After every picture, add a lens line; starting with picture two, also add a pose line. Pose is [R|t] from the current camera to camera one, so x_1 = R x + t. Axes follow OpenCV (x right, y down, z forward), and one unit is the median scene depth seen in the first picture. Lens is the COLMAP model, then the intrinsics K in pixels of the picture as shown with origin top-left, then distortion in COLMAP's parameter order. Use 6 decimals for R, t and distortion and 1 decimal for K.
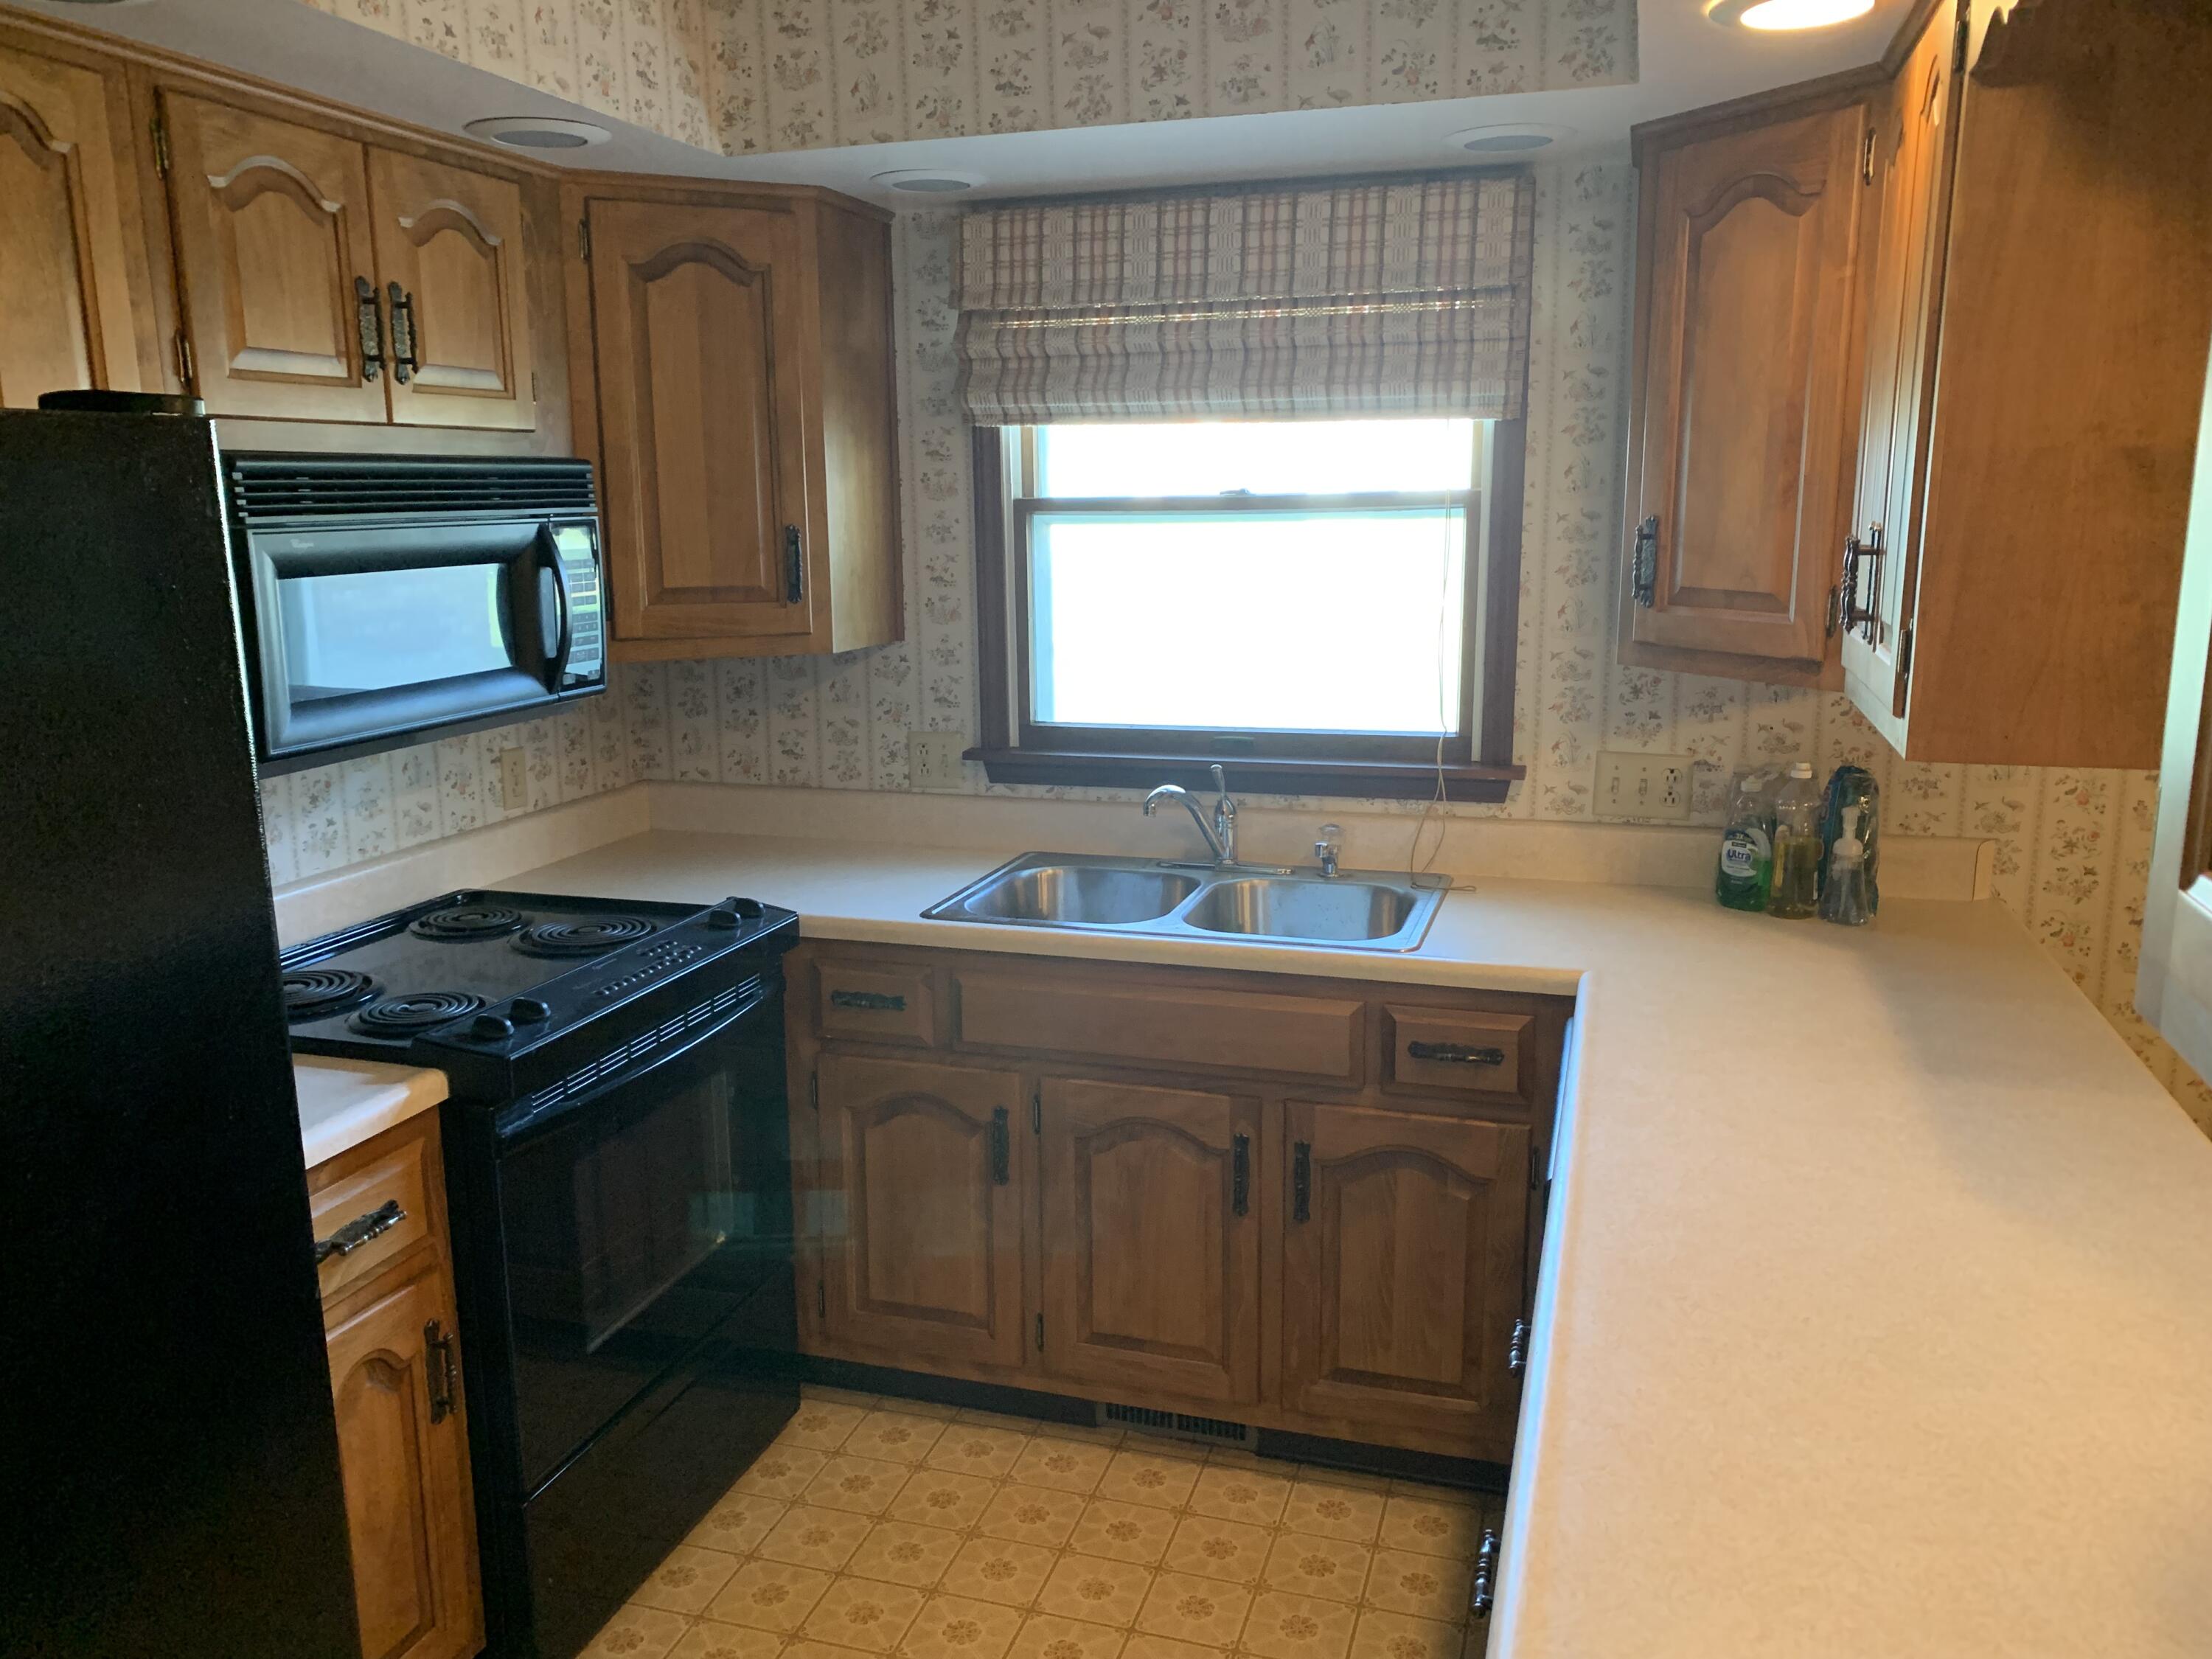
lens RADIAL K [[1696.3, 0, 1106.0], [0, 1696.3, 829.5], [0, 0, 1]] dist [0.133845, -0.334470]
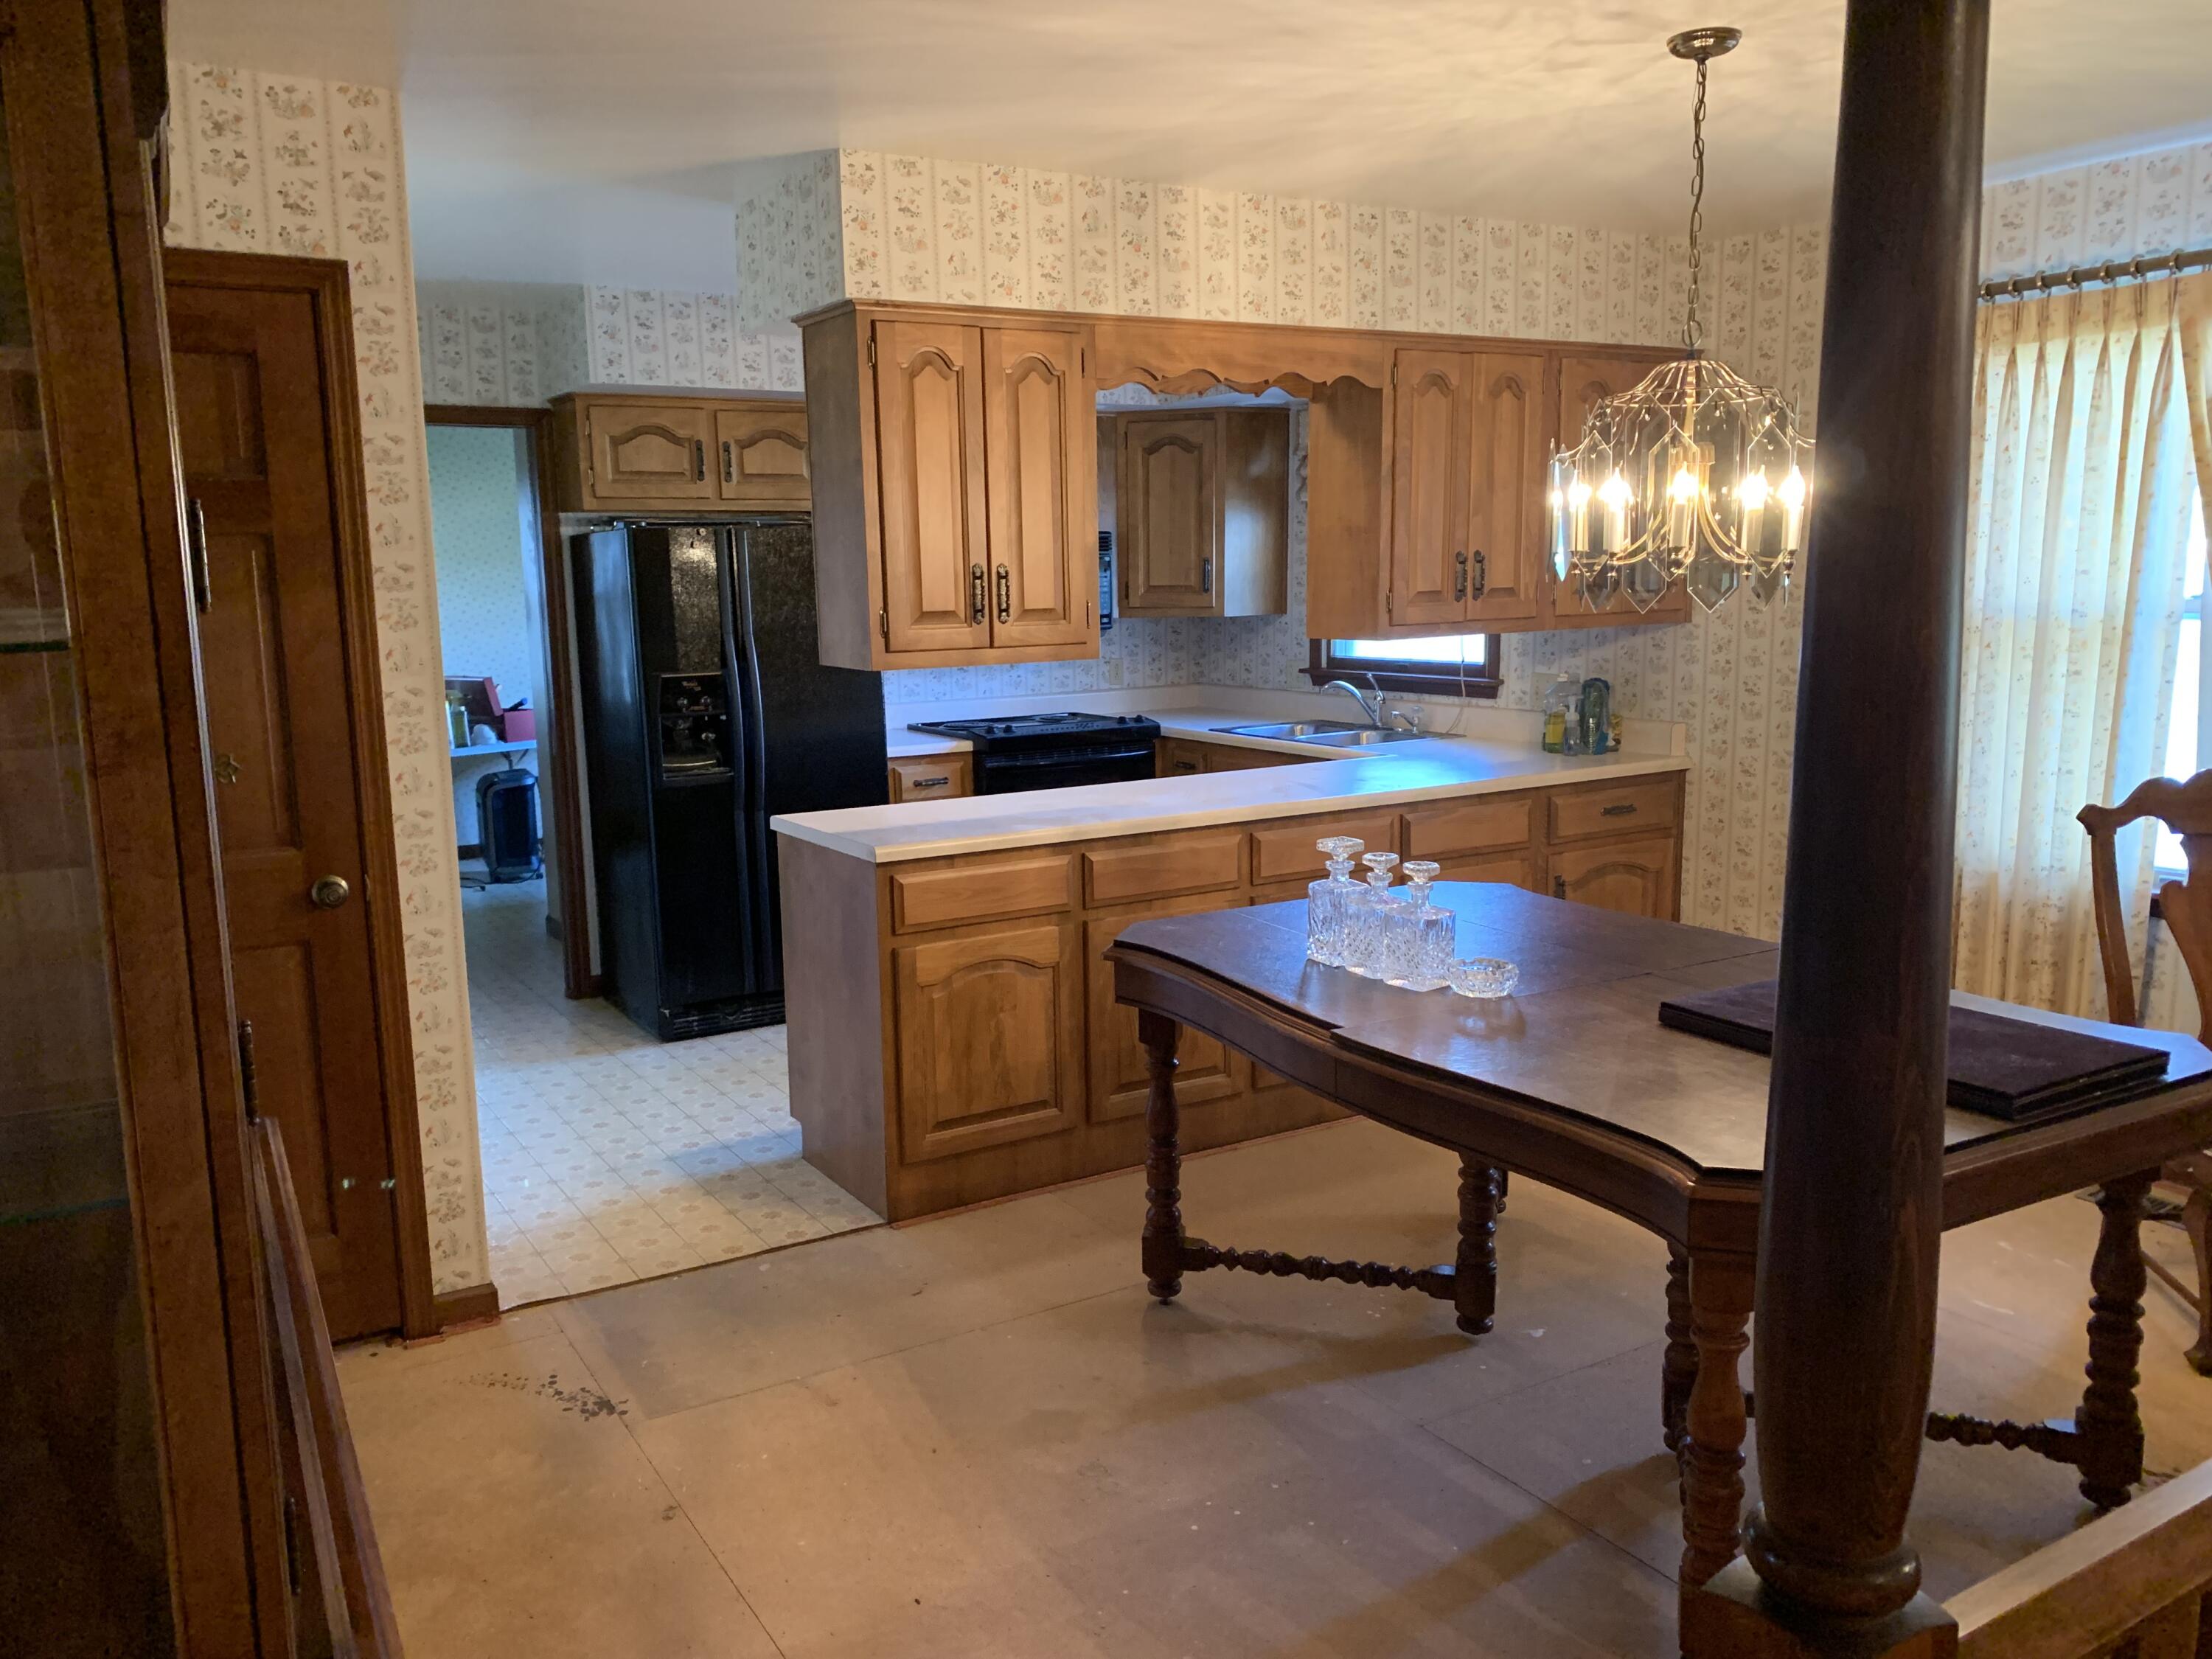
lens RADIAL K [[1696.3, 0, 1106.0], [0, 1696.3, 829.5], [0, 0, 1]] dist [0.133845, -0.334470]
pose [[0.757427, 0.097231, -0.645640, 1.174394], [-0.114587, 0.993298, 0.015159, 0.153263], [0.642786, 0.062500, 0.763492, -0.746404]]
